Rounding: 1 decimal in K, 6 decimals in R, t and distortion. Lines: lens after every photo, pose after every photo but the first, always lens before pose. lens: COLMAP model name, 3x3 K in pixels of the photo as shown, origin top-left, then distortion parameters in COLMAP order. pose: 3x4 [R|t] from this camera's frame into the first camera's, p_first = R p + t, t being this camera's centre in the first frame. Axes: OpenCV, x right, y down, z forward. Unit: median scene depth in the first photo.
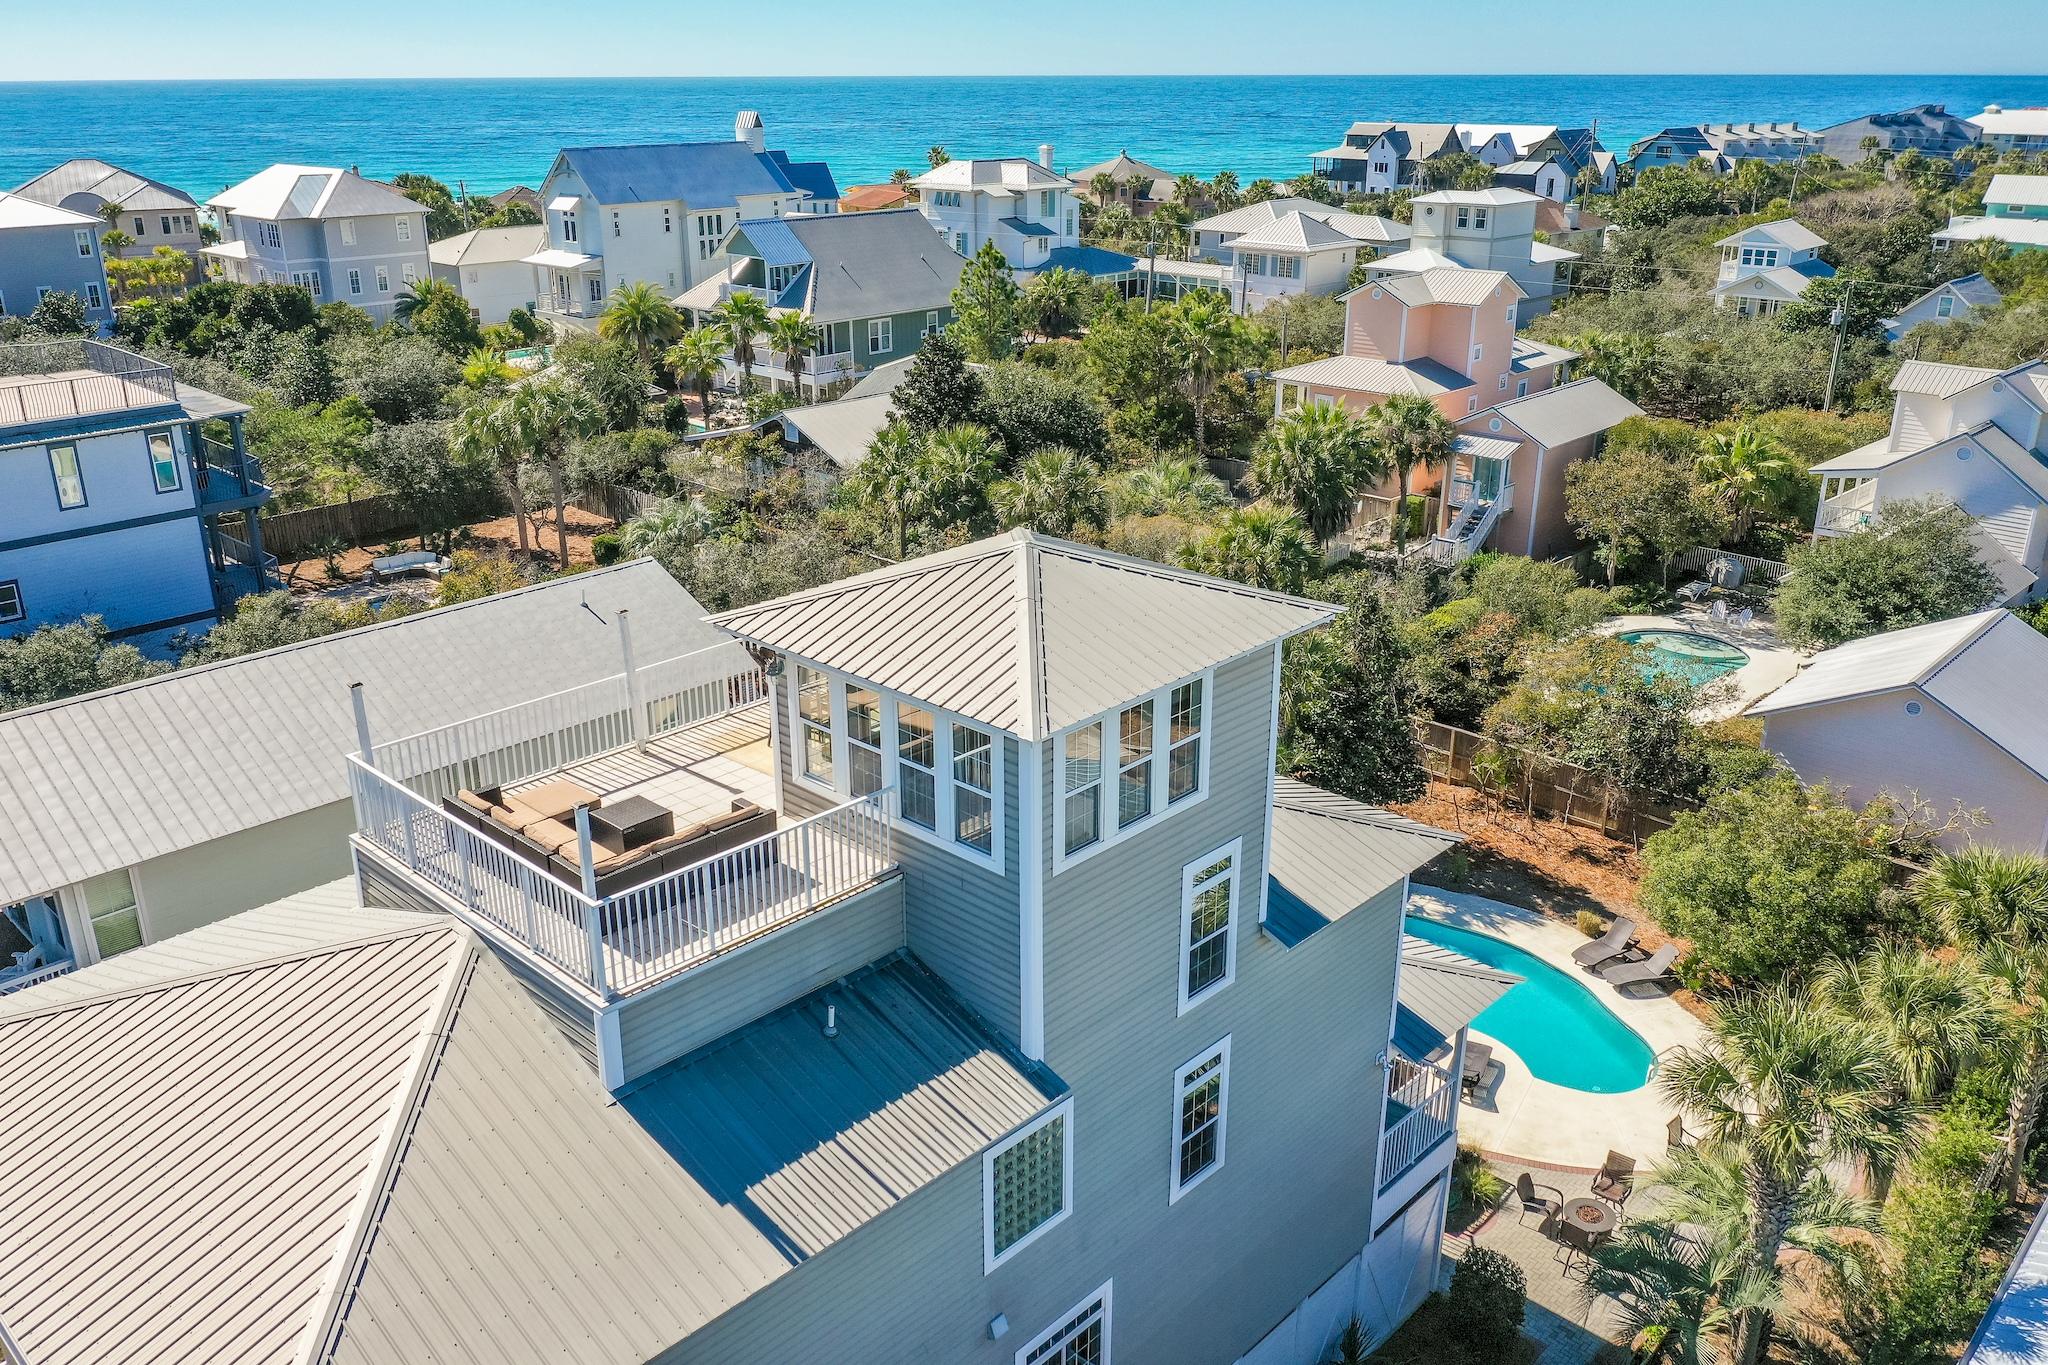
lens RADIAL K [[1600.2, 0, 1015.0], [0, 1600.2, 684.0], [0, 0, 1]] dist [-0.010873, 0.000178]
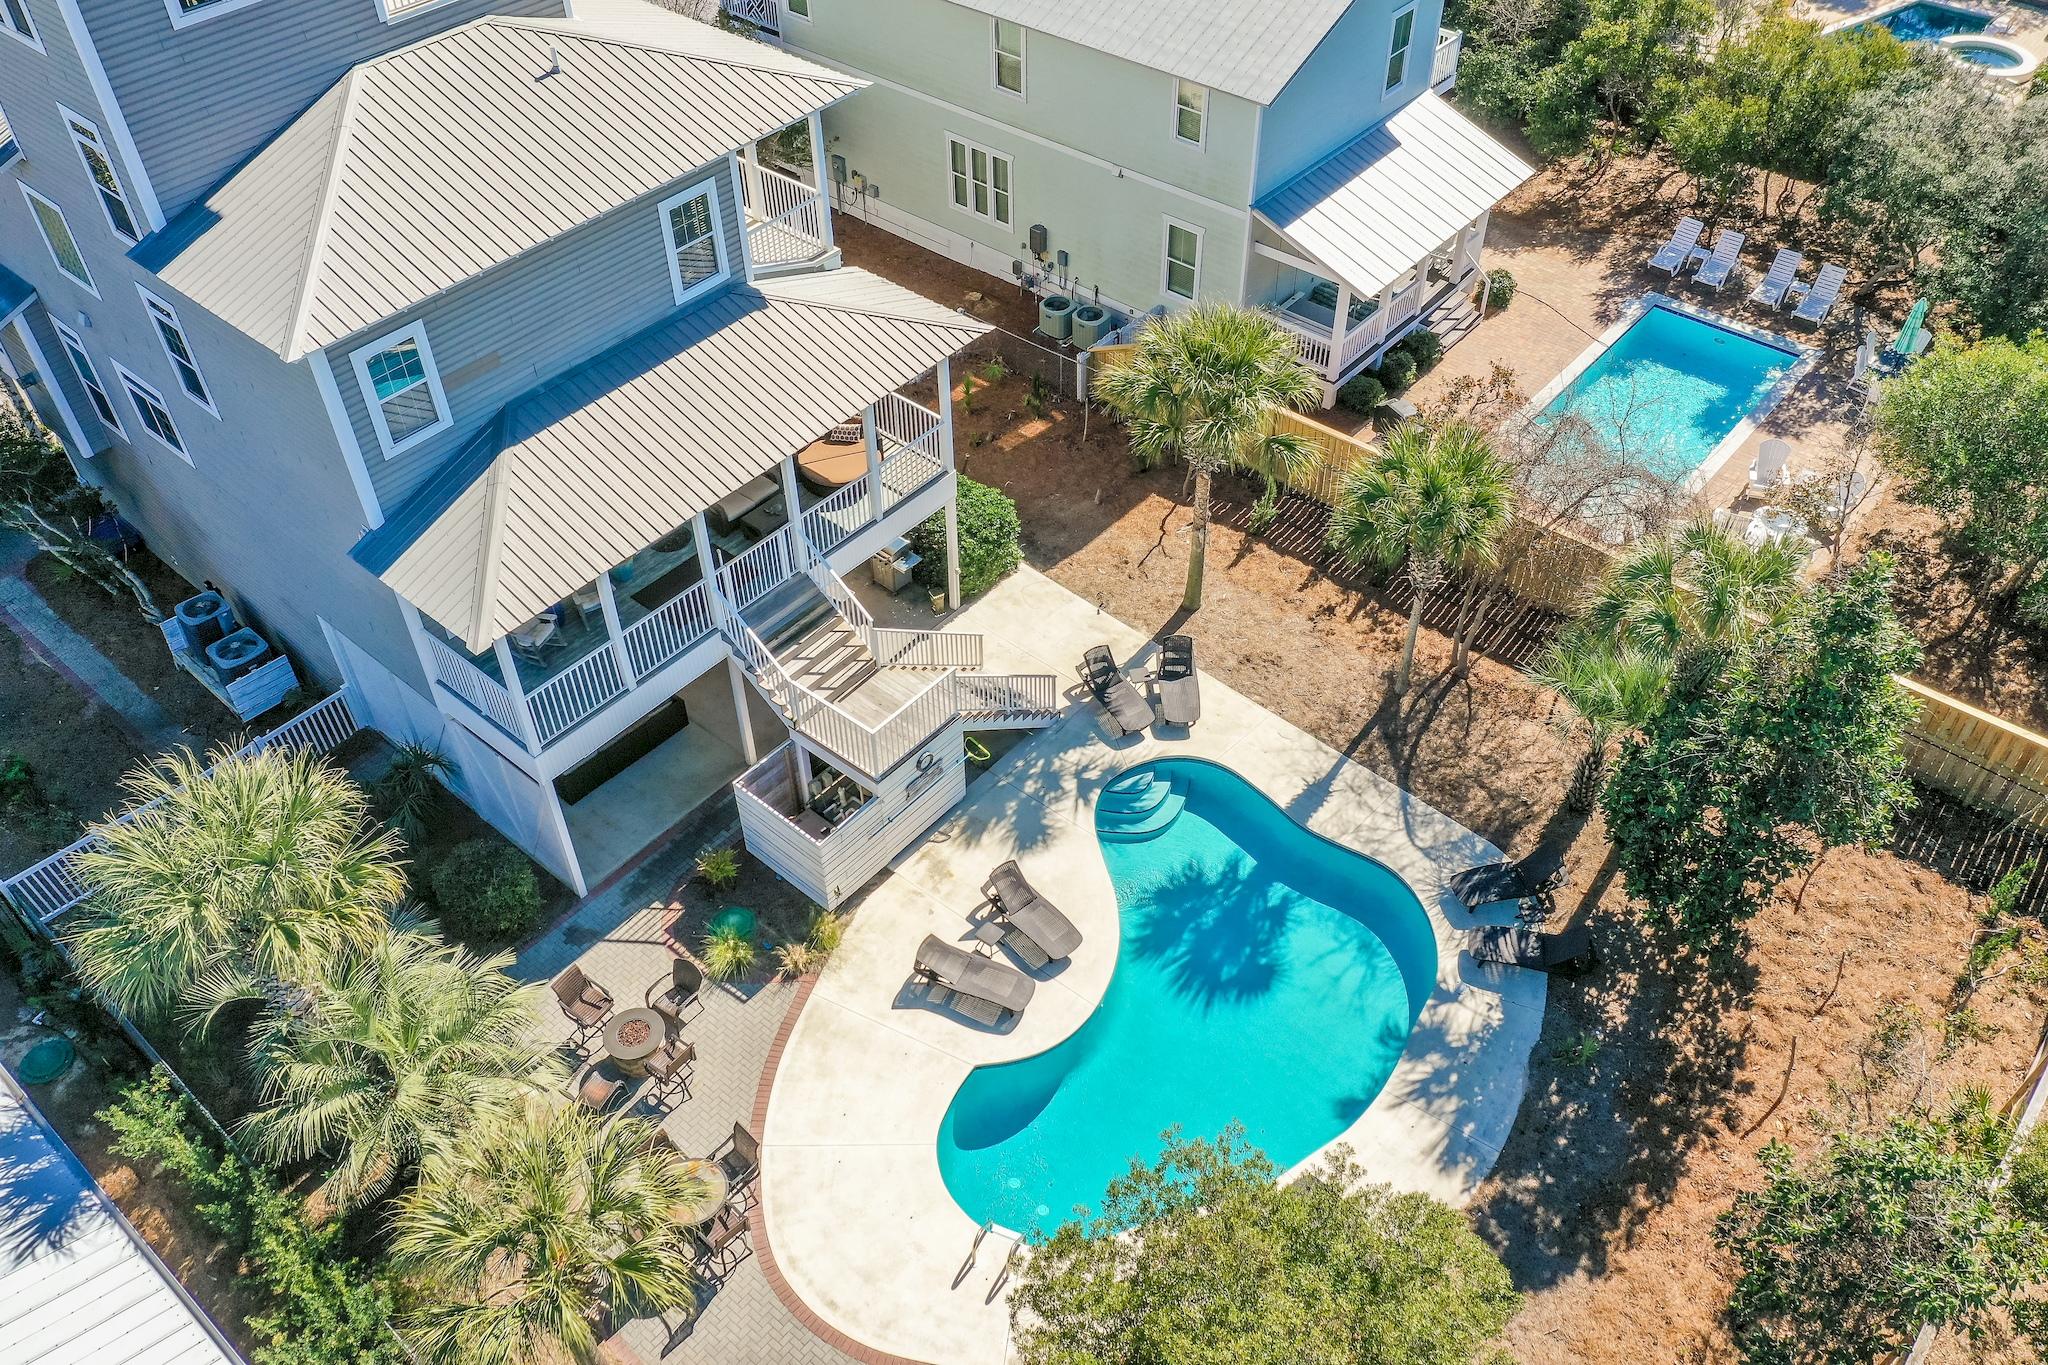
lens RADIAL K [[1600.2, 0, 1016.2], [0, 1600.2, 691.4], [0, 0, 1]] dist [-0.010873, 0.000178]
pose [[0.057029, 0.697816, -0.714003, 0.372315], [-0.341582, 0.685644, 0.642817, -0.169048], [0.938120, 0.207231, 0.277463, 0.412173]]
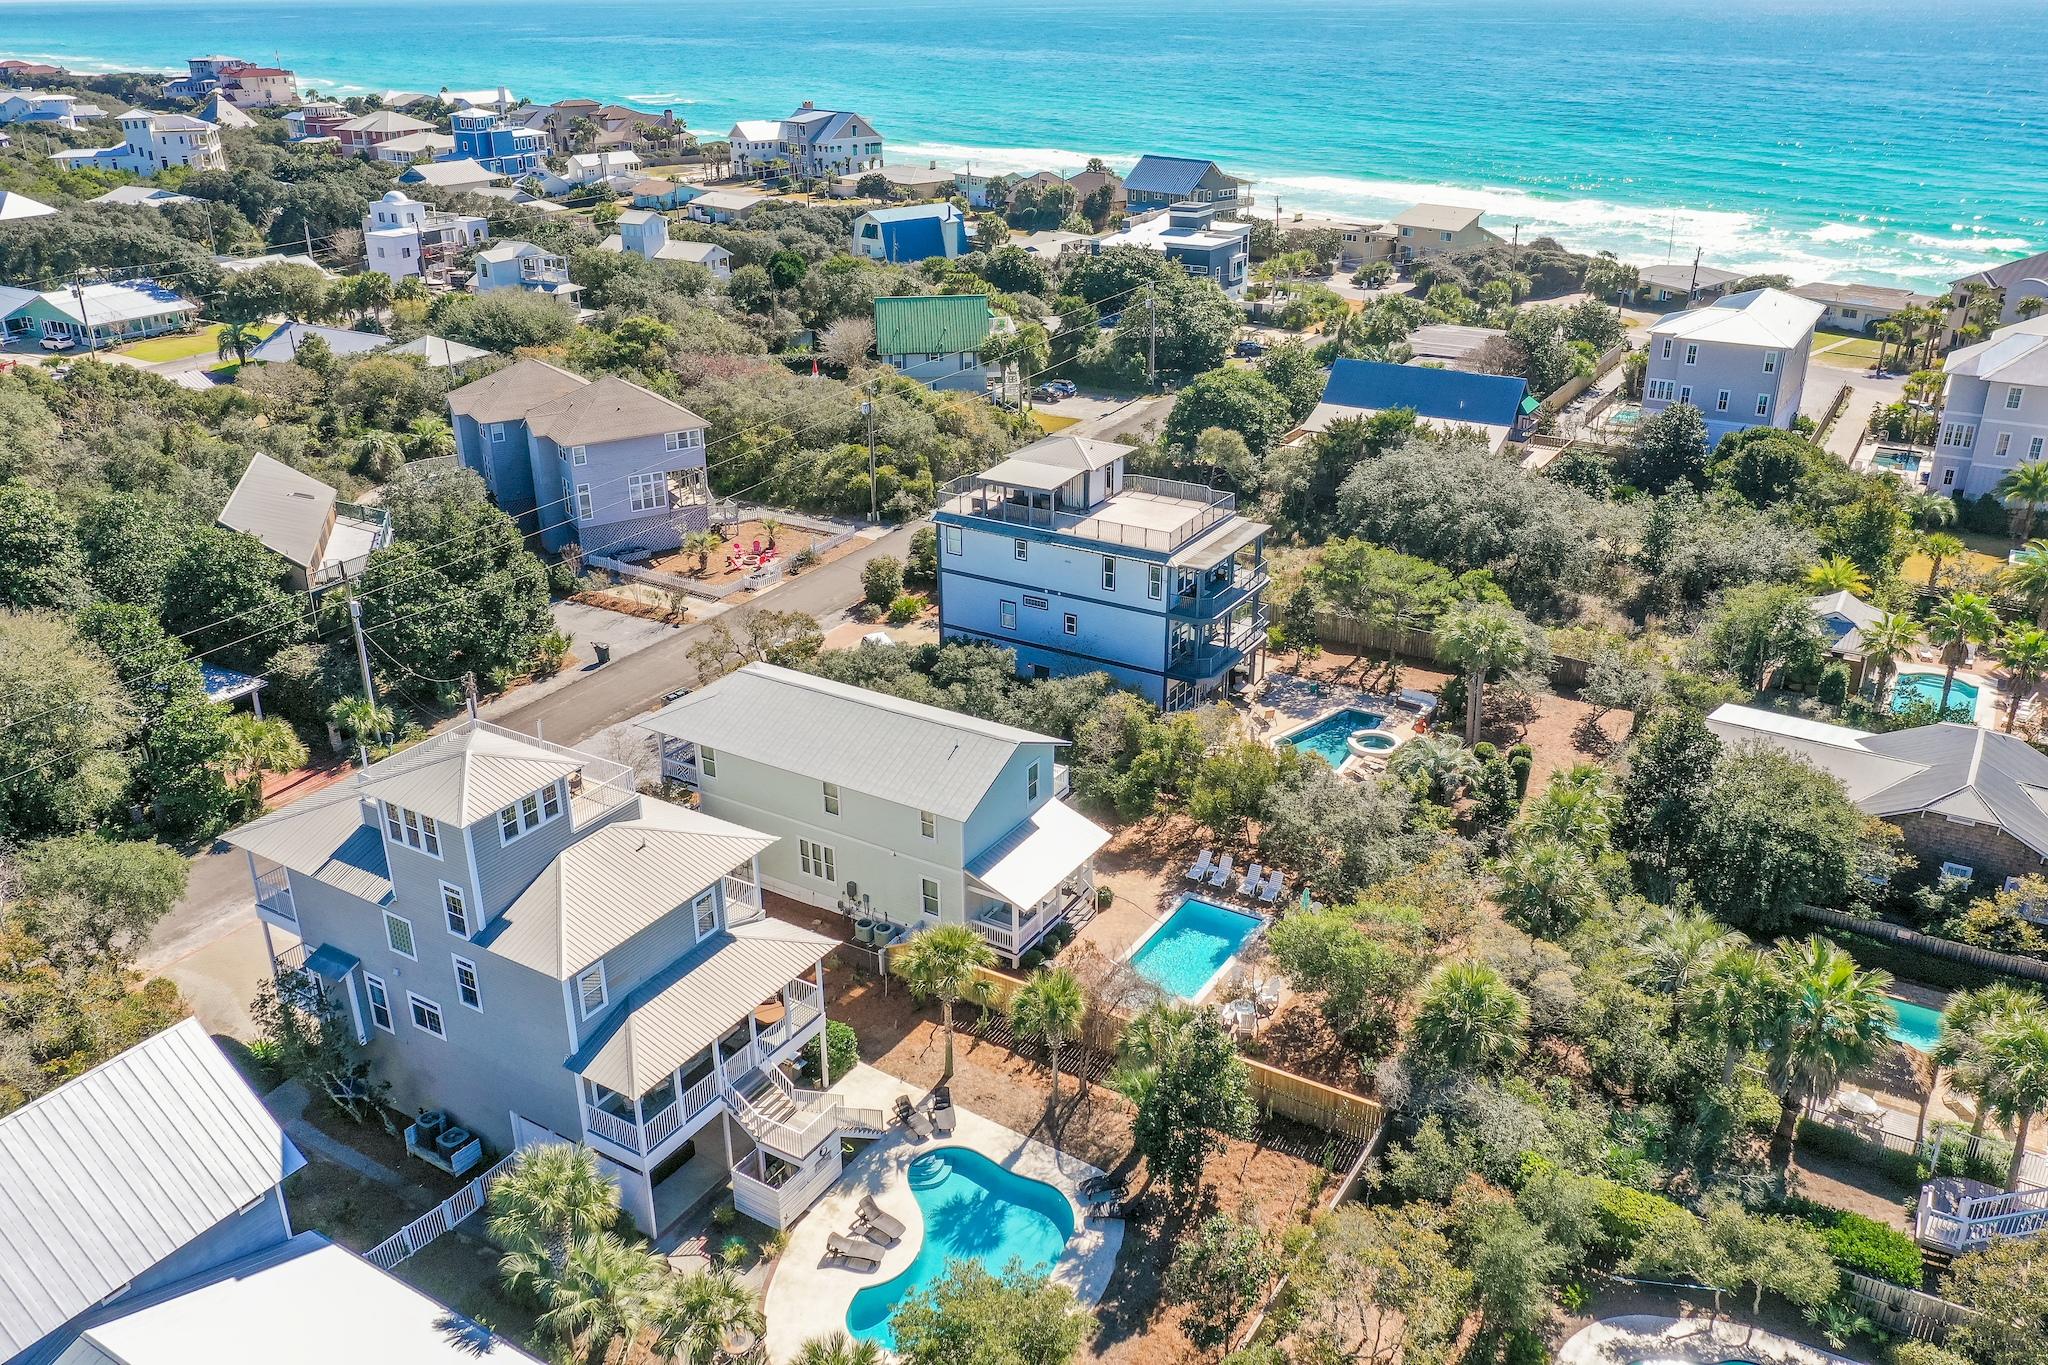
lens RADIAL K [[1600.2, 0, 1016.5], [0, 1600.2, 692.2], [0, 0, 1]] dist [-0.010873, 0.000178]
pose [[0.210703, 0.393721, -0.894756, 0.766111], [-0.341970, 0.887159, 0.309848, -0.394164], [0.915784, 0.240693, 0.321568, 0.273399]]
